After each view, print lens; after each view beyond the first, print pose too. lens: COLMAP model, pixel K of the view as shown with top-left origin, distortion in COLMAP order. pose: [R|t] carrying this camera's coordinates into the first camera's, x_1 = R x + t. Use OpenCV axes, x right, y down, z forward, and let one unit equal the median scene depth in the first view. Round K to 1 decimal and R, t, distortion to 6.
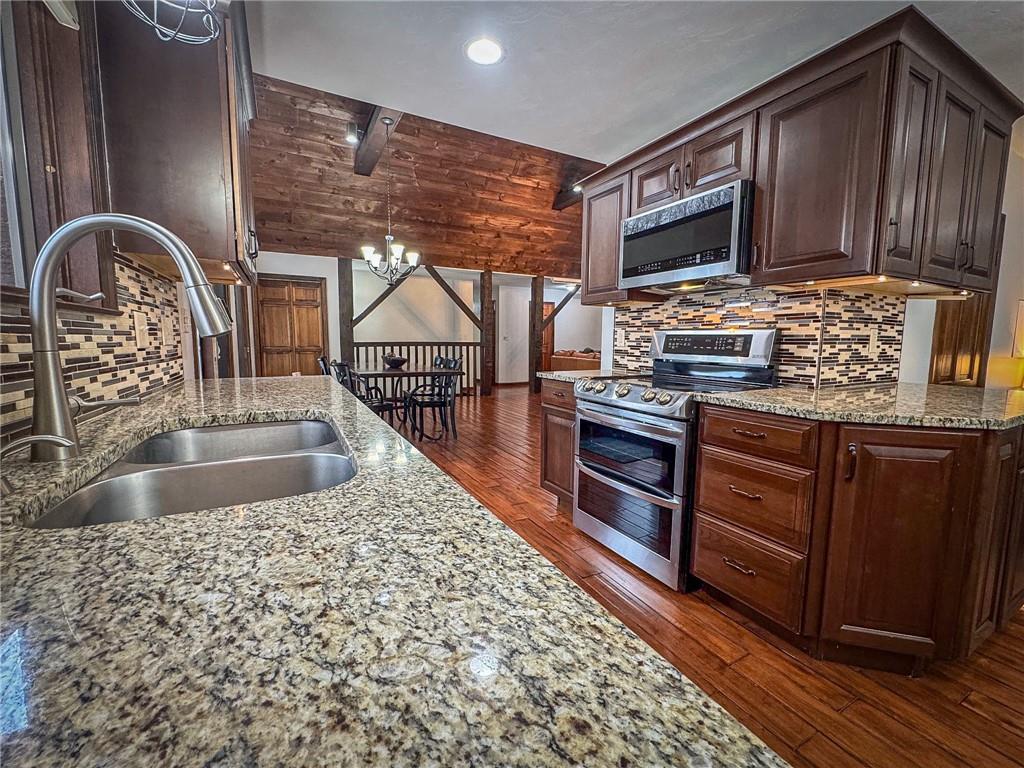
lens RADIAL K [[426.1, 0, 511.9], [0, 426.1, 382.0], [0, 0, 1]] dist [-0.001899, -0.000155]
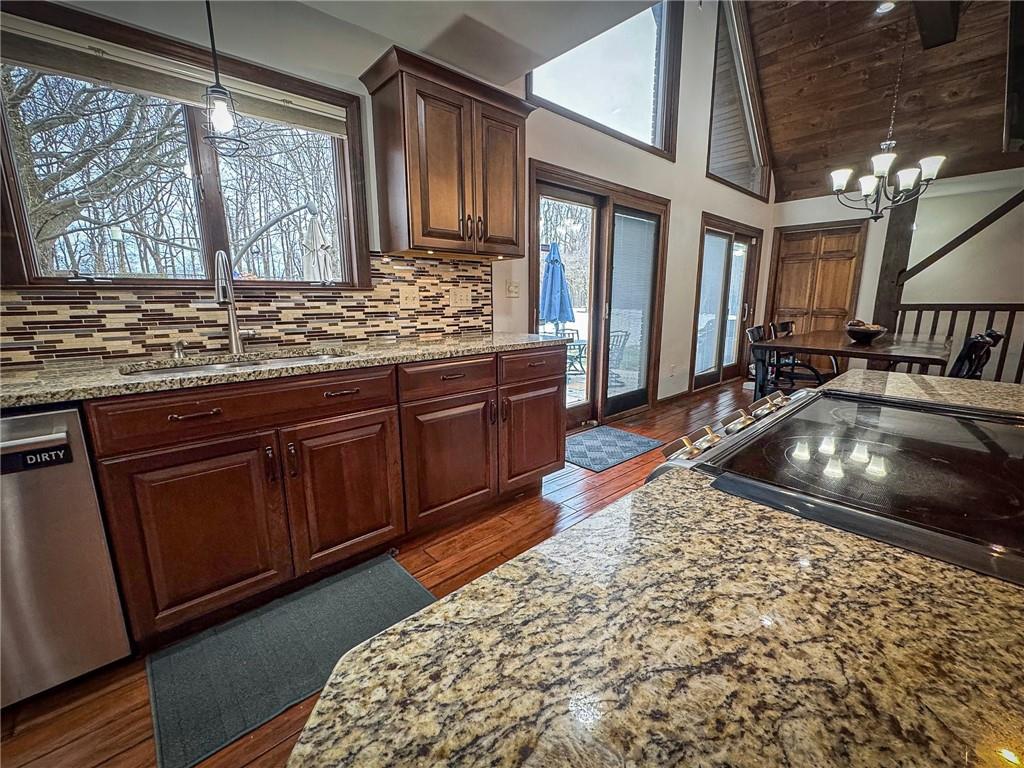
lens RADIAL K [[426.1, 0, 512.2], [0, 426.1, 385.0], [0, 0, 1]] dist [-0.001899, -0.000155]
pose [[0.245775, 0.188752, -0.950772, 0.227391], [-0.092312, 0.980958, 0.170882, -0.027614], [0.964921, 0.045769, 0.258519, 0.245899]]
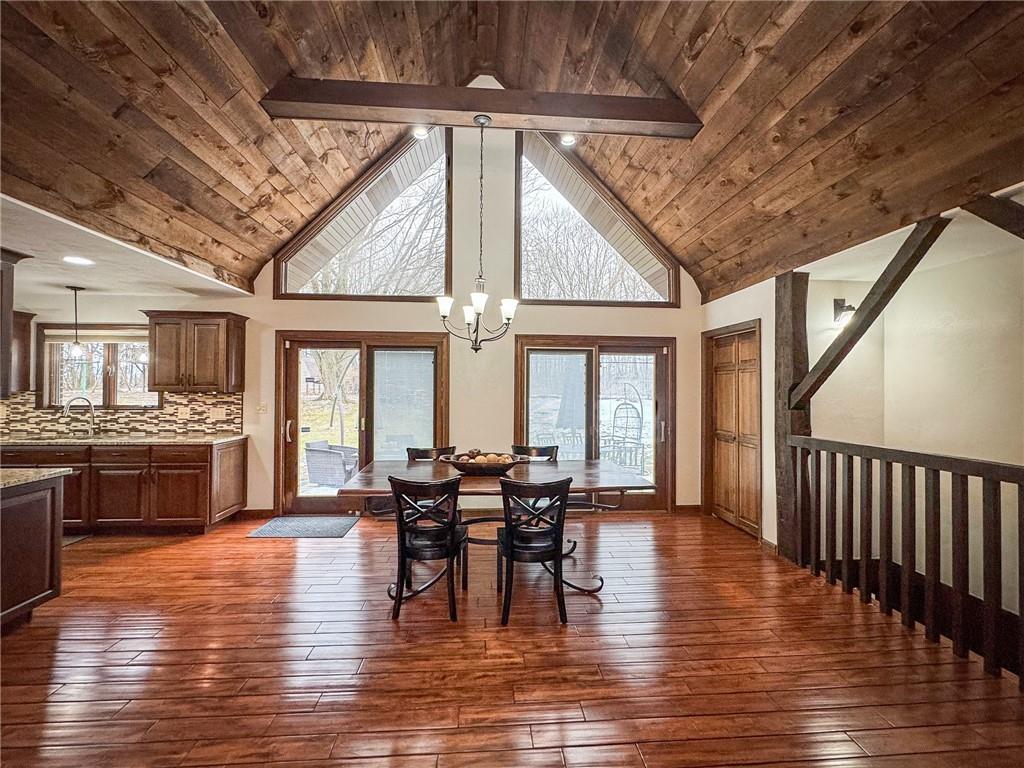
lens RADIAL K [[426.1, 0, 513.4], [0, 426.1, 386.0], [0, 0, 1]] dist [-0.001899, -0.000155]
pose [[-0.412416, -0.013688, -0.910893, 0.264469], [-0.099734, 0.994555, 0.030210, -0.170659], [0.905520, 0.103306, -0.411536, 1.157854]]
